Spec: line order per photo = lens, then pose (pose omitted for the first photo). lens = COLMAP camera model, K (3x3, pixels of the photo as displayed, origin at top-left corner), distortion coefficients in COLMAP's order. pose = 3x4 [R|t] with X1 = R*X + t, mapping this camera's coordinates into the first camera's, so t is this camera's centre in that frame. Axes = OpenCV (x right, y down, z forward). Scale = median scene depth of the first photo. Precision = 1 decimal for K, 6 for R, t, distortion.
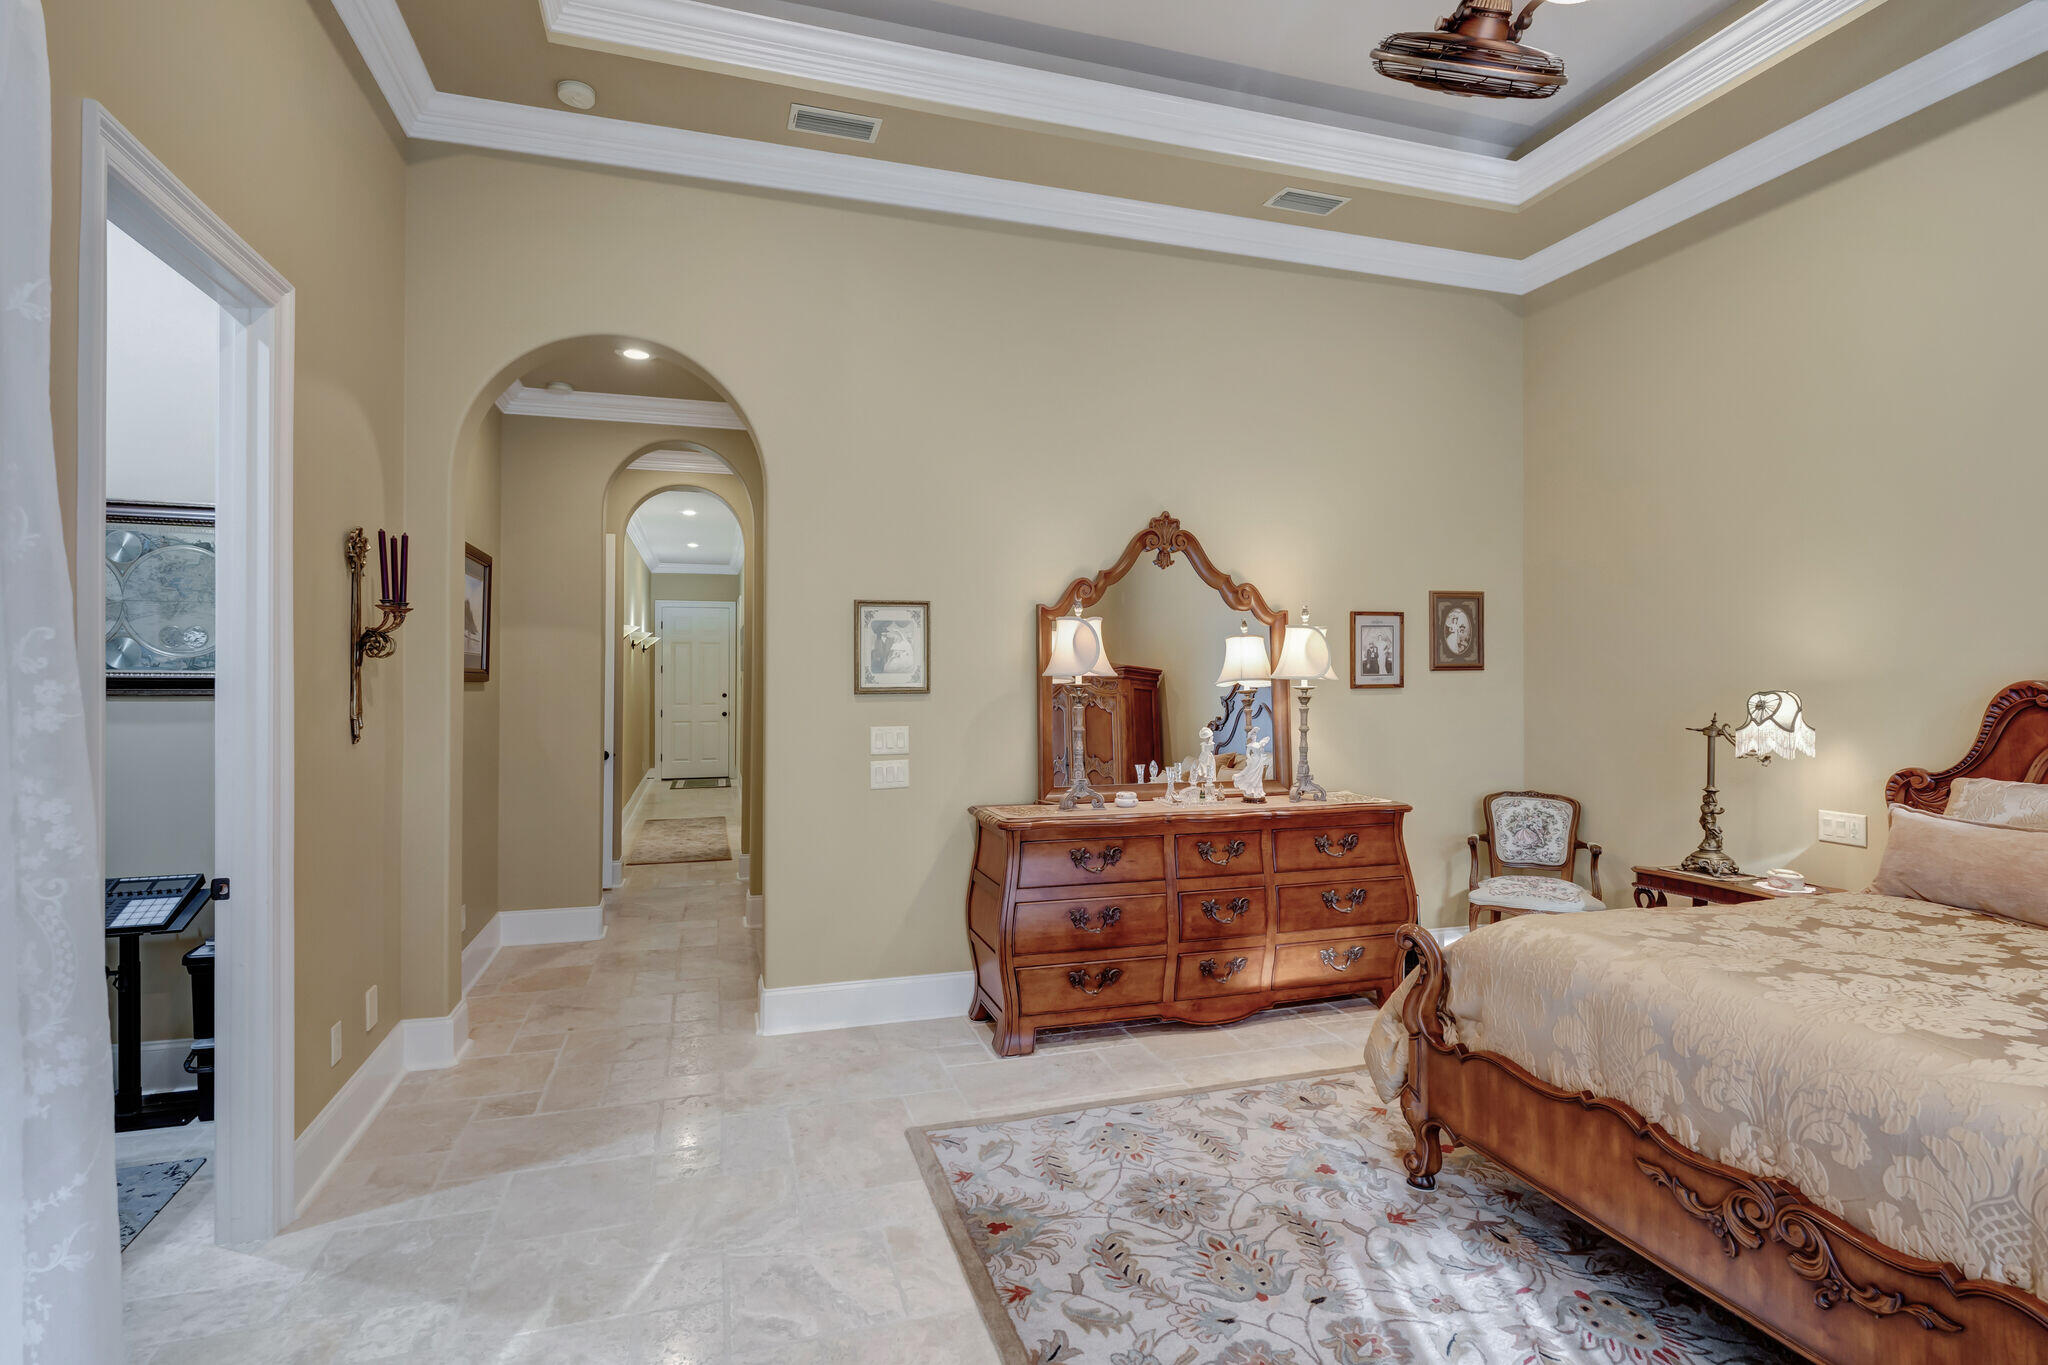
lens RADIAL K [[963.5, 0, 1018.3], [0, 963.5, 684.3], [0, 0, 1]] dist [0.002378, -0.000214]
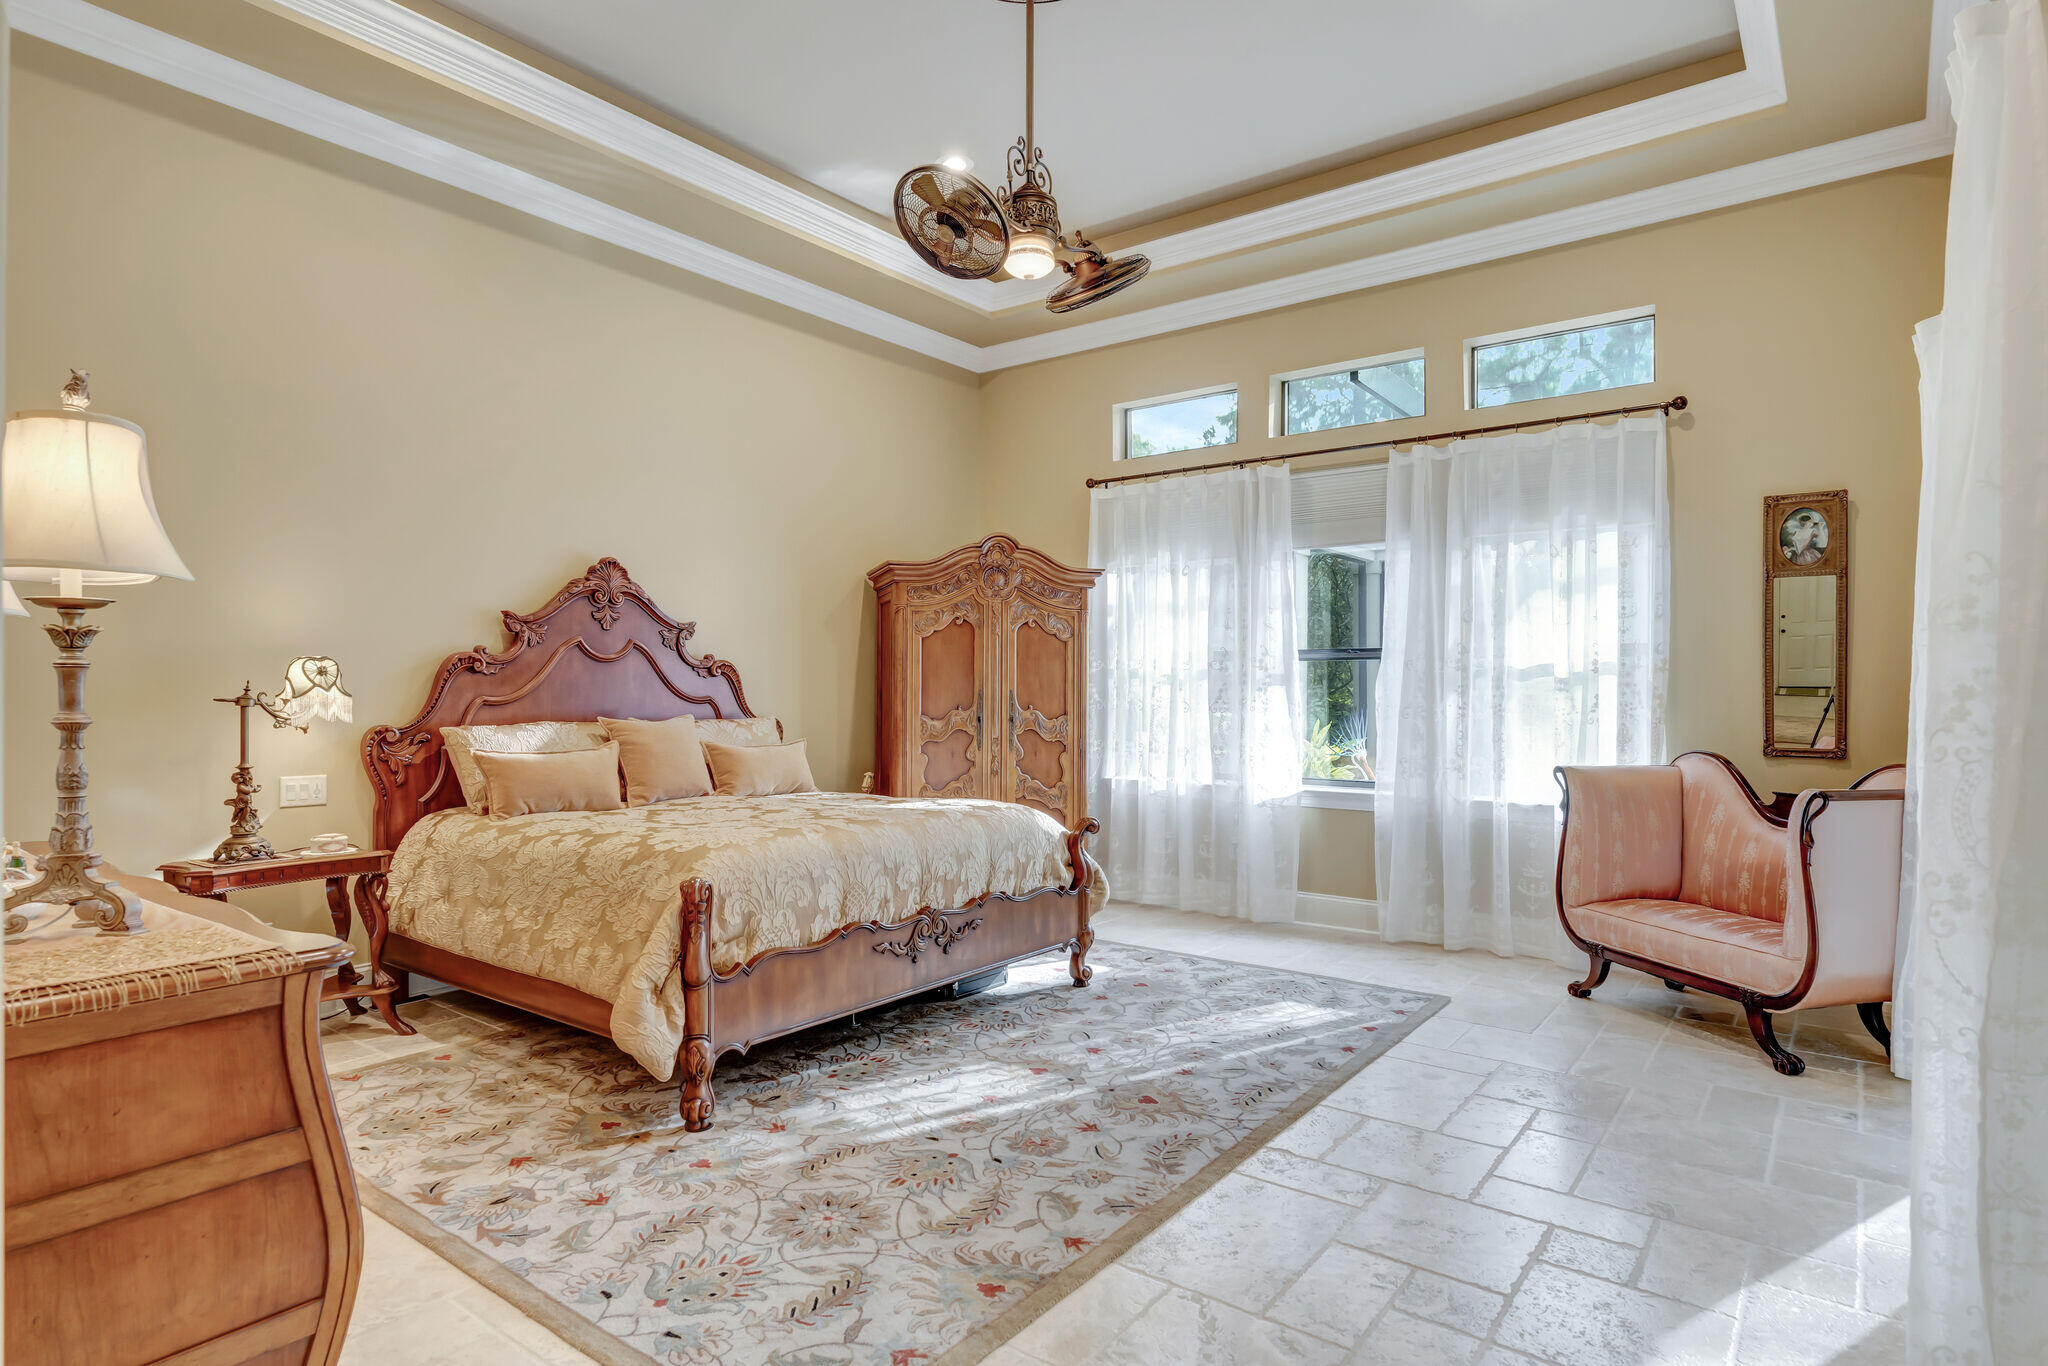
lens RADIAL K [[1082.5, 0, 1024.3], [0, 1082.5, 687.0], [0, 0, 1]] dist [-0.001767, -0.000260]
pose [[-0.571760, 0.003240, 0.820415, -0.700237], [0.000455, 0.999993, -0.003632, 0.054487], [-0.820421, -0.001703, -0.571757, 1.336614]]
